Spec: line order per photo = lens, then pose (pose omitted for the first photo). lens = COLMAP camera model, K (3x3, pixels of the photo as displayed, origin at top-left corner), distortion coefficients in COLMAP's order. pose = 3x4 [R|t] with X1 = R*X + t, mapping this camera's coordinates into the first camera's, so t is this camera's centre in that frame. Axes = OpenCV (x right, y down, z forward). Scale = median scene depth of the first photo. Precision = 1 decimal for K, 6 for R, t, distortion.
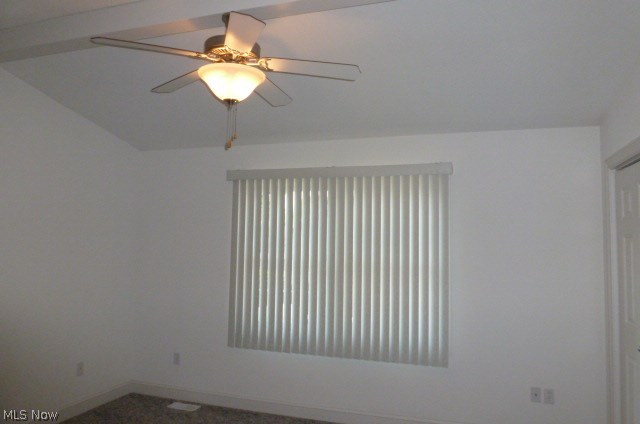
lens RADIAL K [[449.0, 0, 320.0], [0, 449.0, 212.0], [0, 0, 1]] dist [-0.074011, 0.000045]
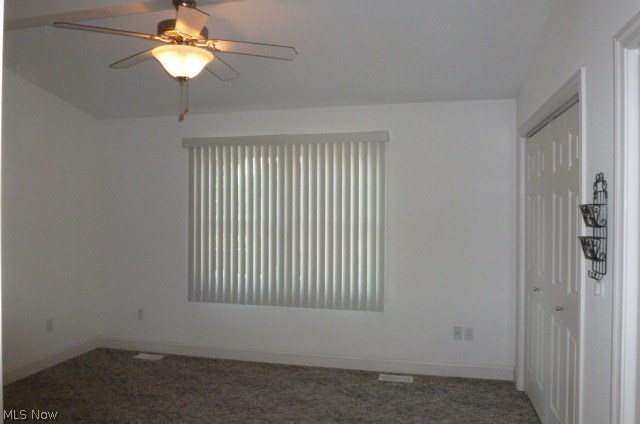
lens RADIAL K [[452.1, 0, 320.0], [0, 452.1, 212.0], [0, 0, 1]] dist [-0.069640, 0.000387]
pose [[0.996649, -0.013770, 0.080630, 0.033901], [0.007696, 0.997142, 0.075157, 0.005392], [-0.081434, -0.074285, 0.993907, -0.119414]]
